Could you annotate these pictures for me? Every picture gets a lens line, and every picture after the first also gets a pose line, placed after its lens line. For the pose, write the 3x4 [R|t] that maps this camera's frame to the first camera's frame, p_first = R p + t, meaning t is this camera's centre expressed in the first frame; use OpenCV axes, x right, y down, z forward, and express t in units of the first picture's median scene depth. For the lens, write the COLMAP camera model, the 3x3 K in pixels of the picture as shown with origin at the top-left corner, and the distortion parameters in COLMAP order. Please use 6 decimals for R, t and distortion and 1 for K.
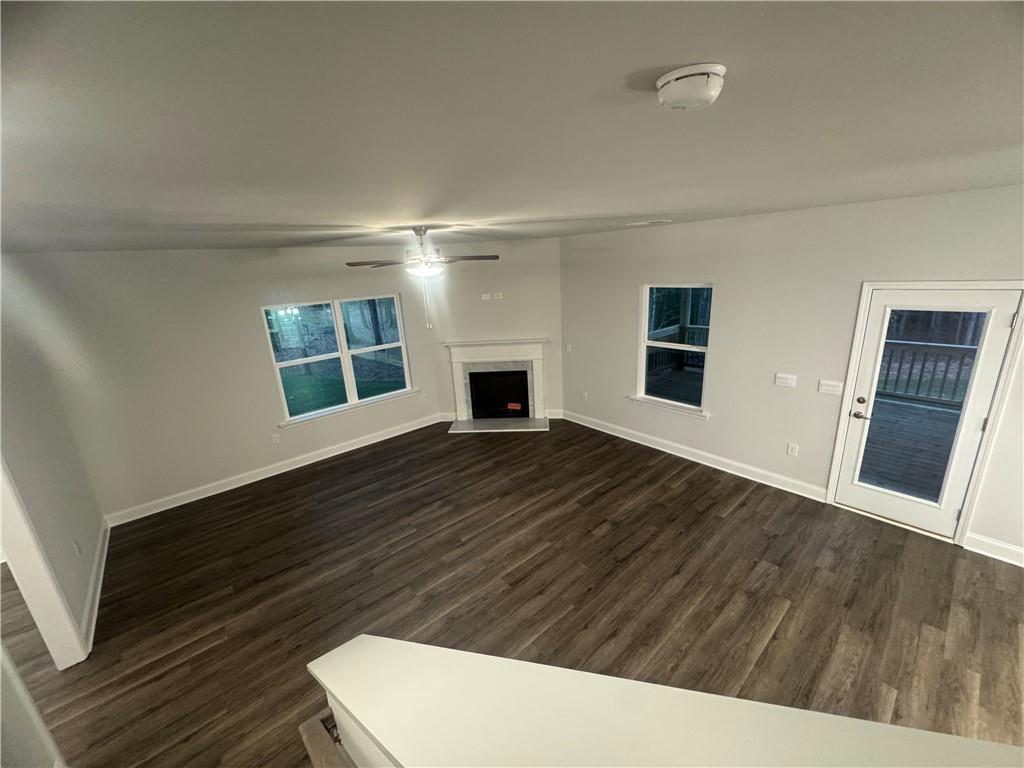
lens RADIAL K [[410.9, 0, 512.0], [0, 410.9, 384.0], [0, 0, 1]] dist [-0.011386, 0.003665]
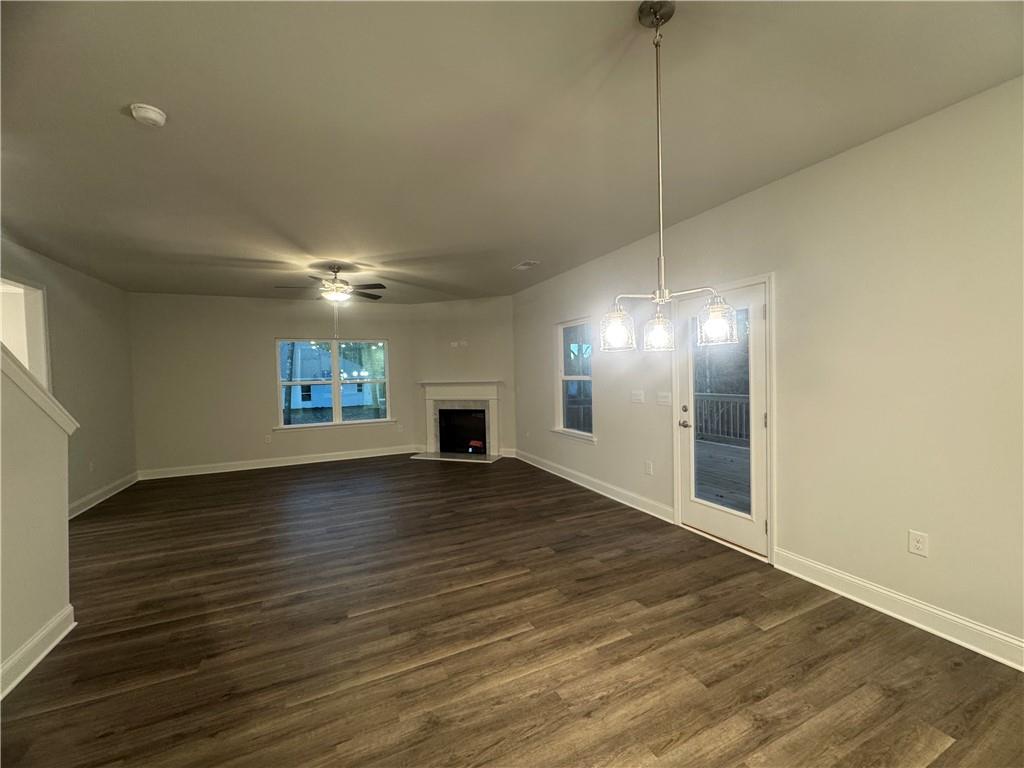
lens RADIAL K [[410.9, 0, 512.0], [0, 410.9, 384.0], [0, 0, 1]] dist [-0.011386, 0.003665]
pose [[0.960774, 0.037103, -0.274841, 0.632067], [-0.101875, 0.968943, -0.225323, 0.220978], [0.257945, 0.244484, 0.934715, -0.059726]]
